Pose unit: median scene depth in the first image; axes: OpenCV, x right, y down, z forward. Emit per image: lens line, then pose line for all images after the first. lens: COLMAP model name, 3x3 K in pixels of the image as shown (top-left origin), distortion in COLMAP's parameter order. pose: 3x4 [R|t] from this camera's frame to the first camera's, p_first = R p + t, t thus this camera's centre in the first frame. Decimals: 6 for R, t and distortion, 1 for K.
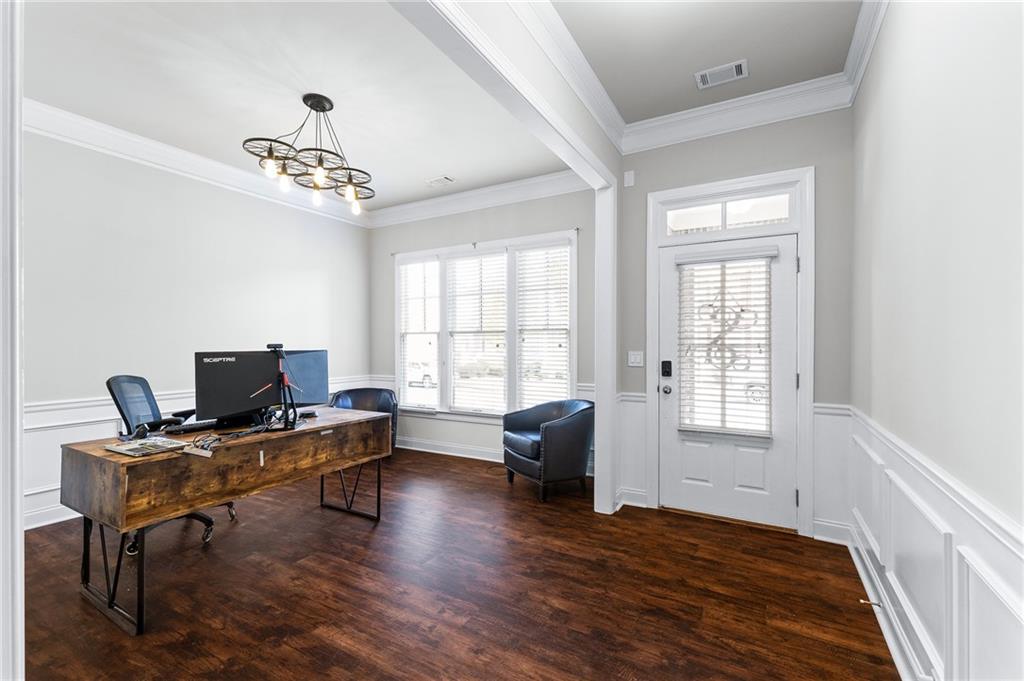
lens RADIAL K [[450.6, 0, 520.1], [0, 450.6, 338.7], [0, 0, 1]] dist [0.007779, -0.001215]
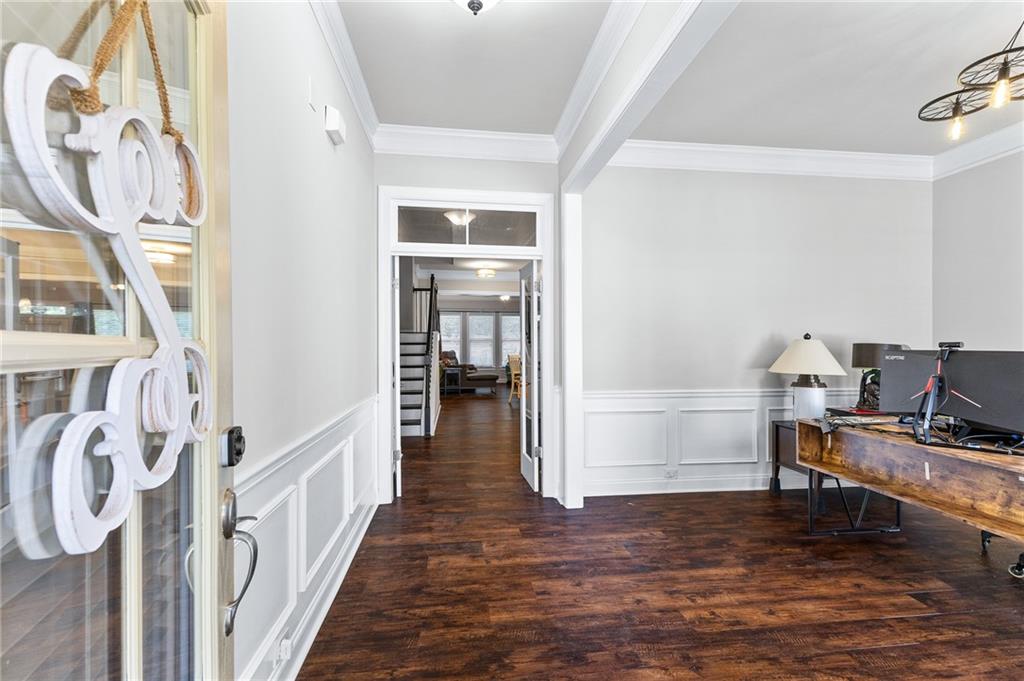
lens RADIAL K [[450.6, 0, 511.6], [0, 450.6, 341.9], [0, 0, 1]] dist [0.007779, -0.001215]
pose [[-0.811654, 0.003454, -0.584128, 0.685435], [0.011651, 0.999879, -0.010276, 0.012223], [0.584022, -0.015146, -0.811597, 1.400665]]
